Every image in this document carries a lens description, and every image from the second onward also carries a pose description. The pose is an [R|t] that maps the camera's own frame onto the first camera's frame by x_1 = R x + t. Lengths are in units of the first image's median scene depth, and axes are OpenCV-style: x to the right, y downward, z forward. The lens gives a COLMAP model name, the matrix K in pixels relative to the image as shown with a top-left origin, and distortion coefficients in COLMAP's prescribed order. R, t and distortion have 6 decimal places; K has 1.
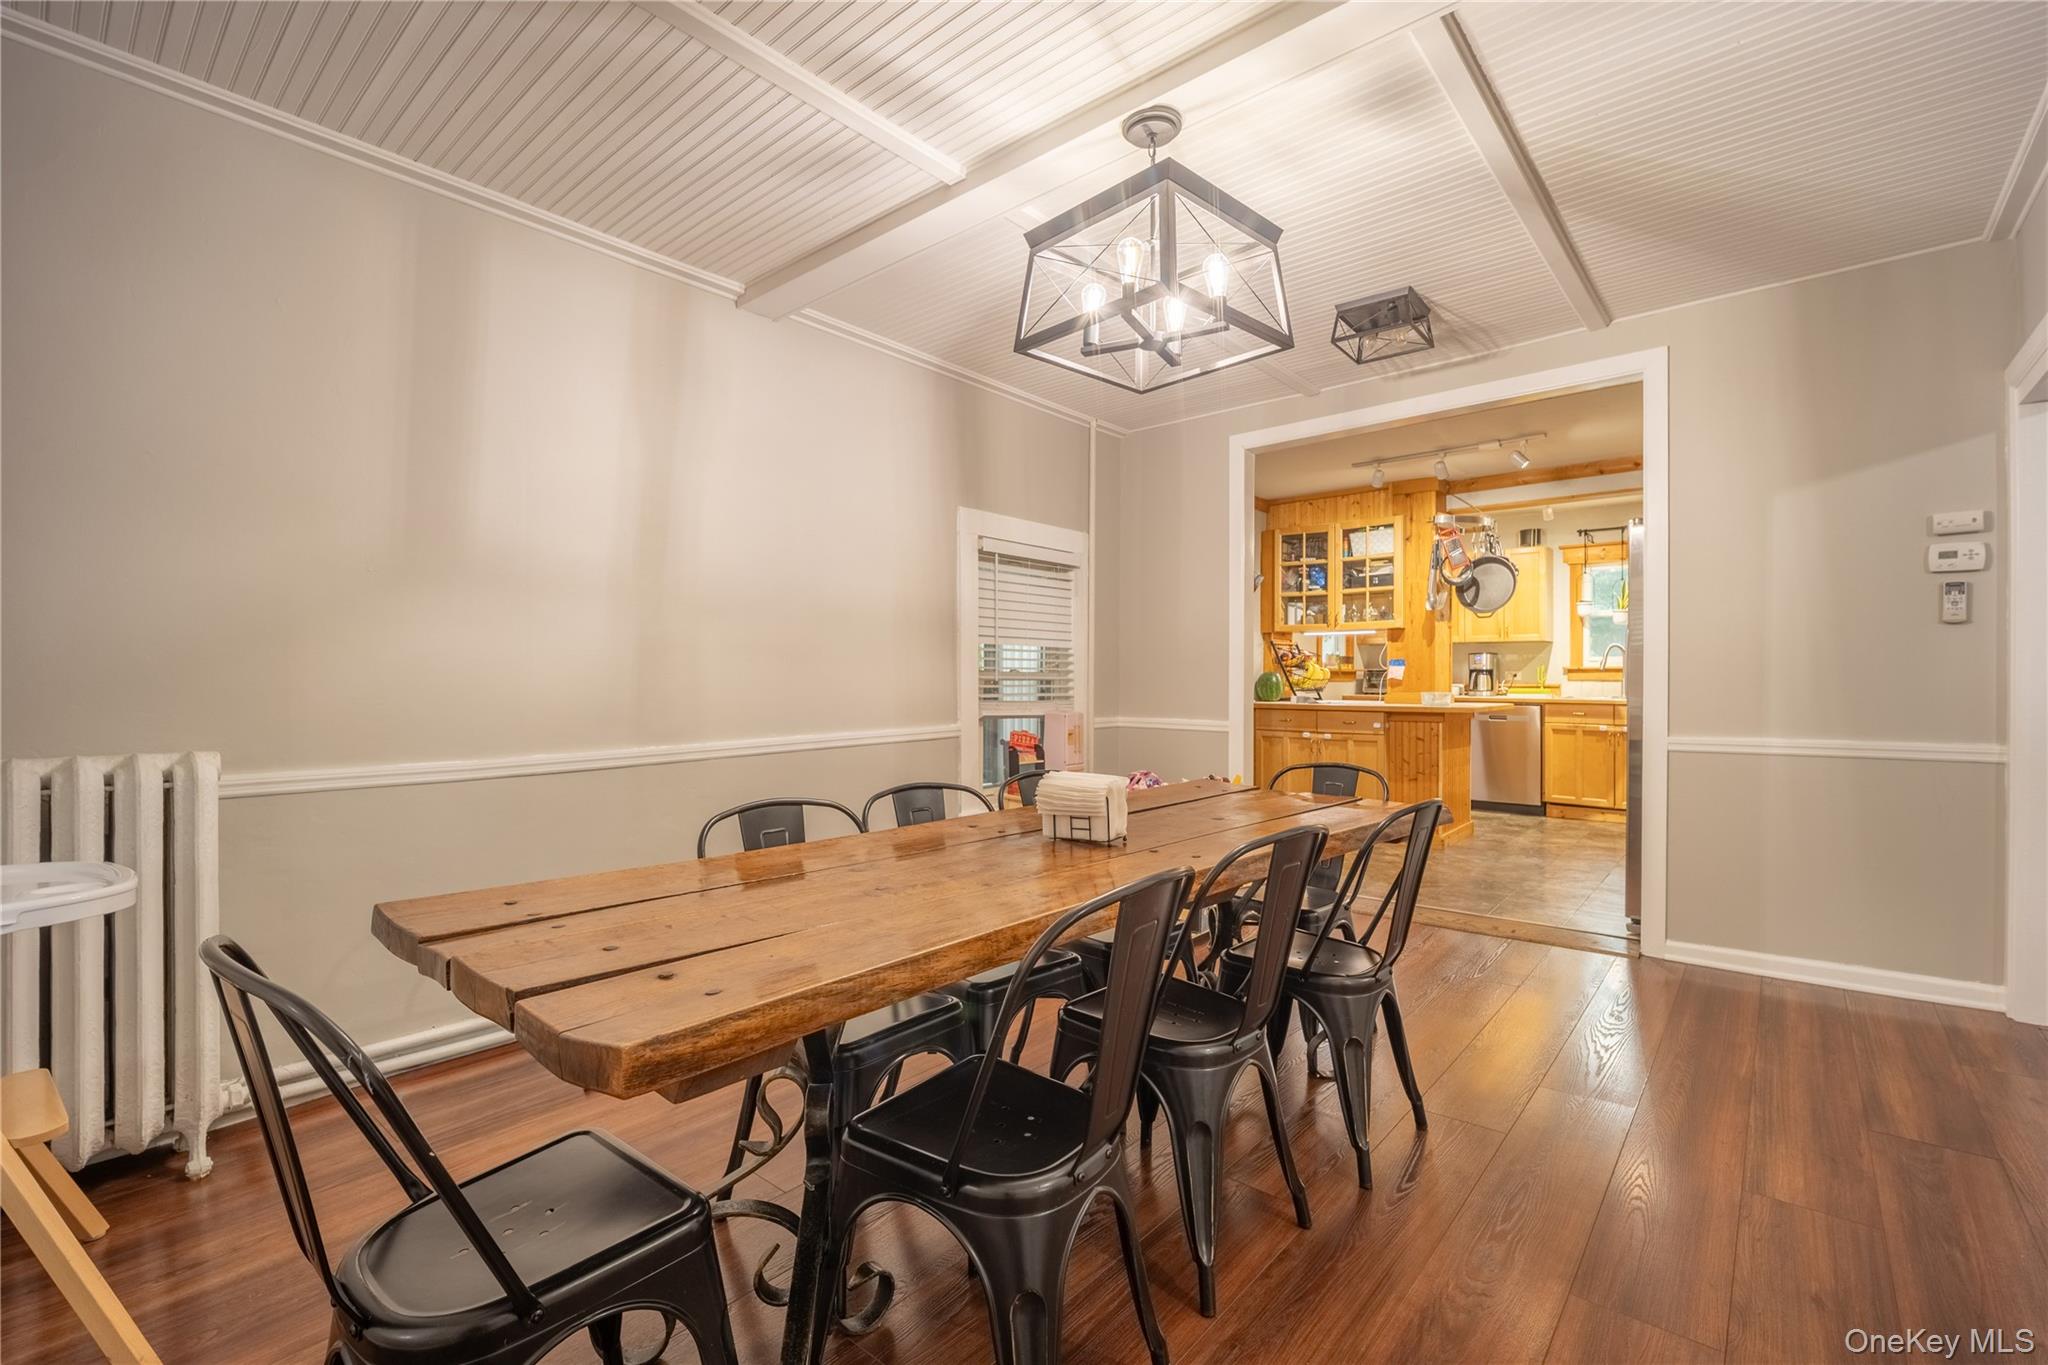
lens RADIAL K [[888.3, 0, 1026.5], [0, 888.3, 684.0], [0, 0, 1]] dist [-0.002232, -0.000078]
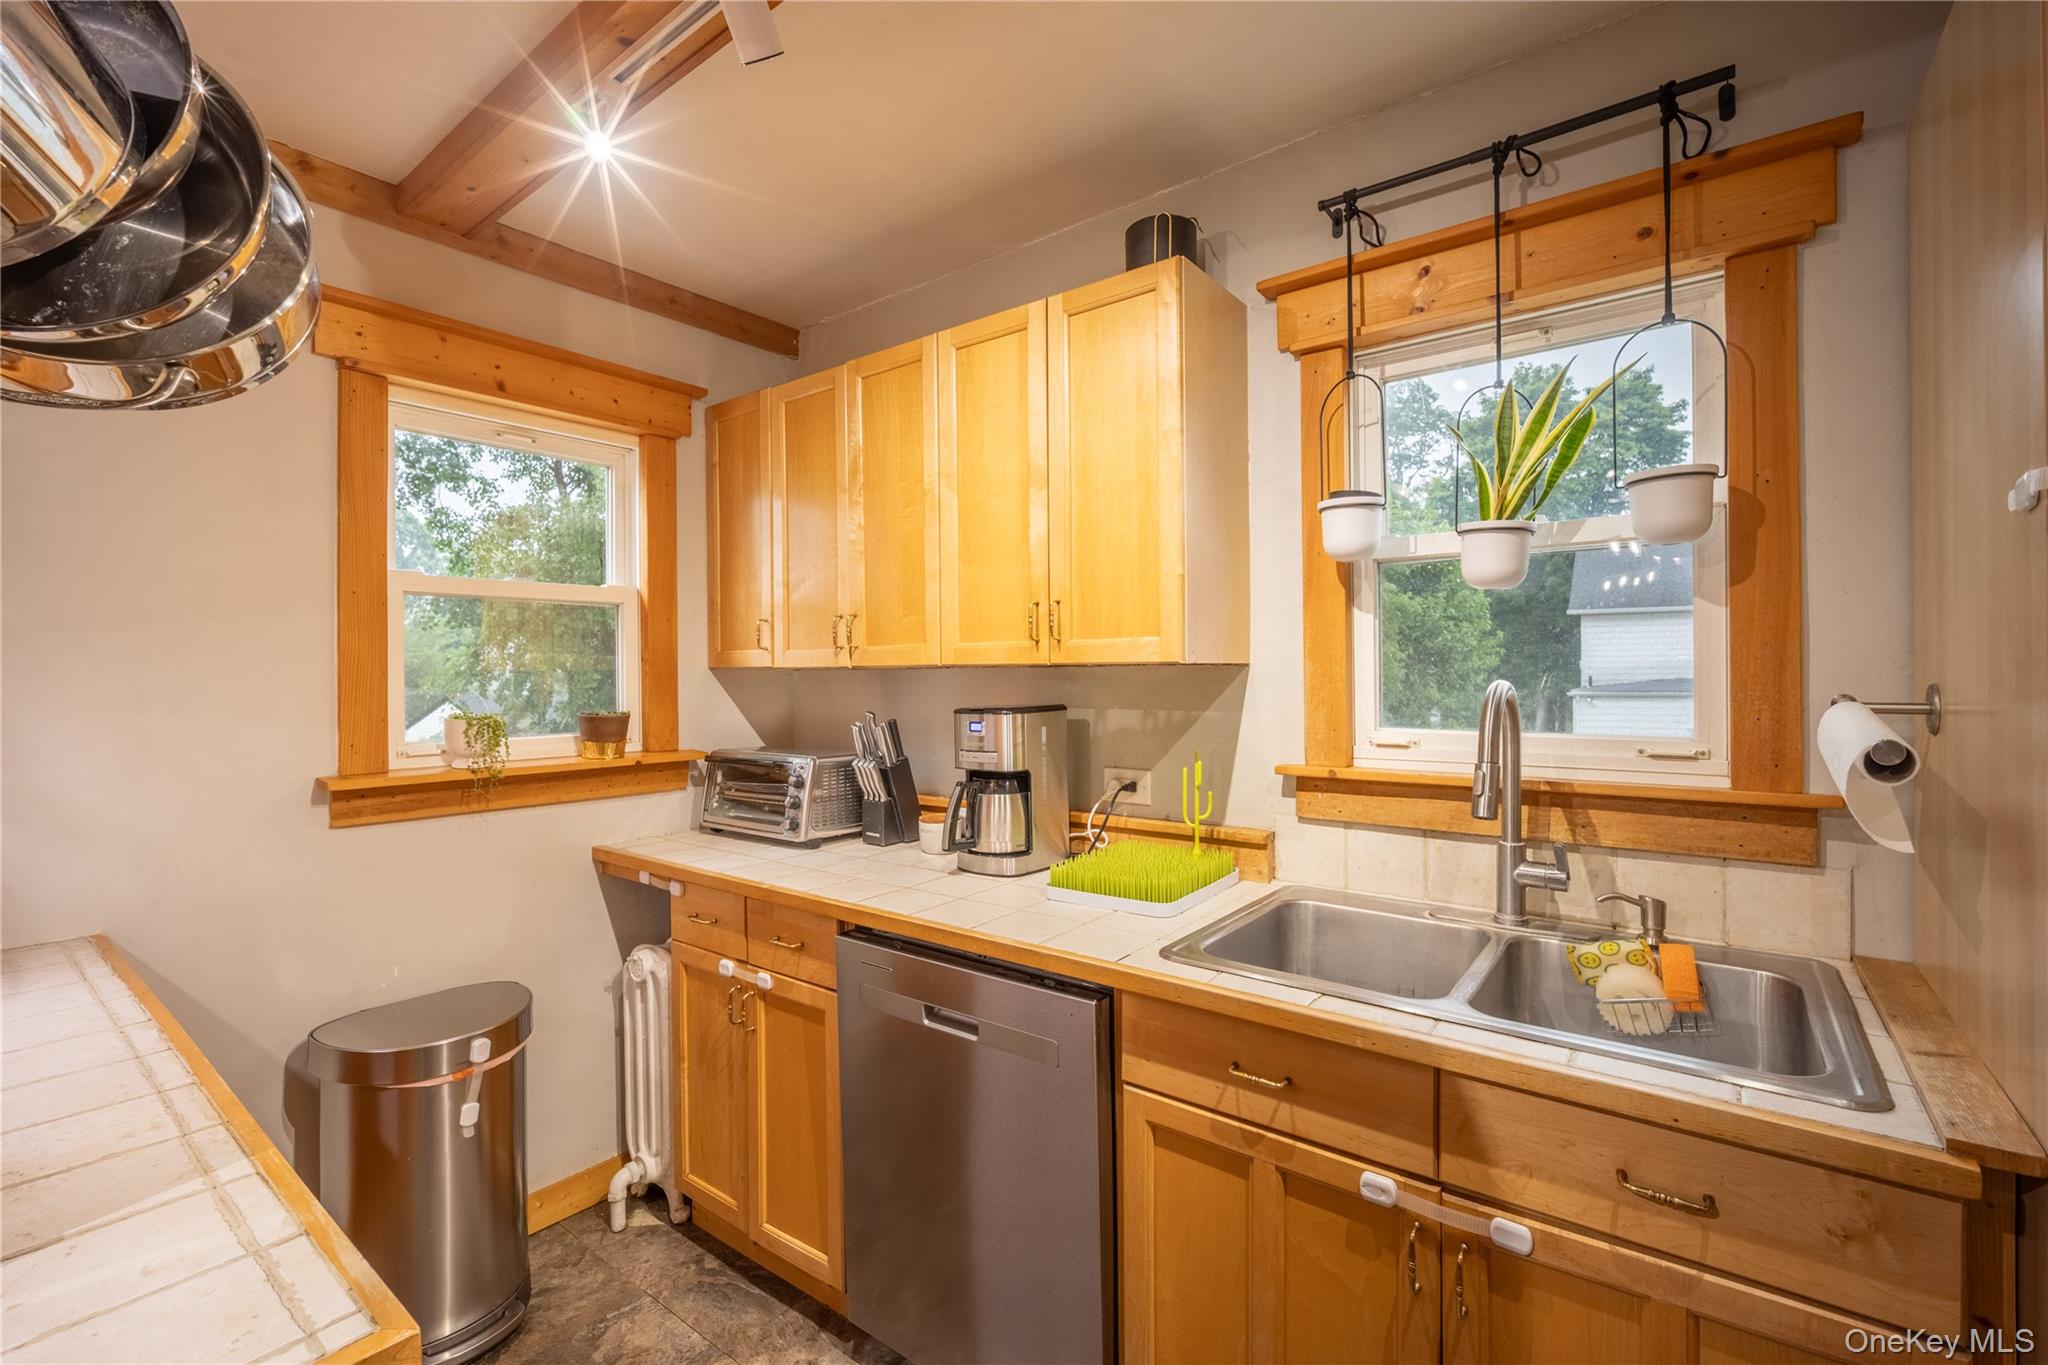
lens RADIAL K [[888.3, 0, 1021.1], [0, 888.3, 676.8], [0, 0, 1]] dist [-0.002232, -0.000078]
pose [[0.998771, -0.010471, 0.048435, 0.524423], [0.010645, 0.999938, -0.003341, -0.045031], [-0.048397, 0.003853, 0.998821, 0.760597]]
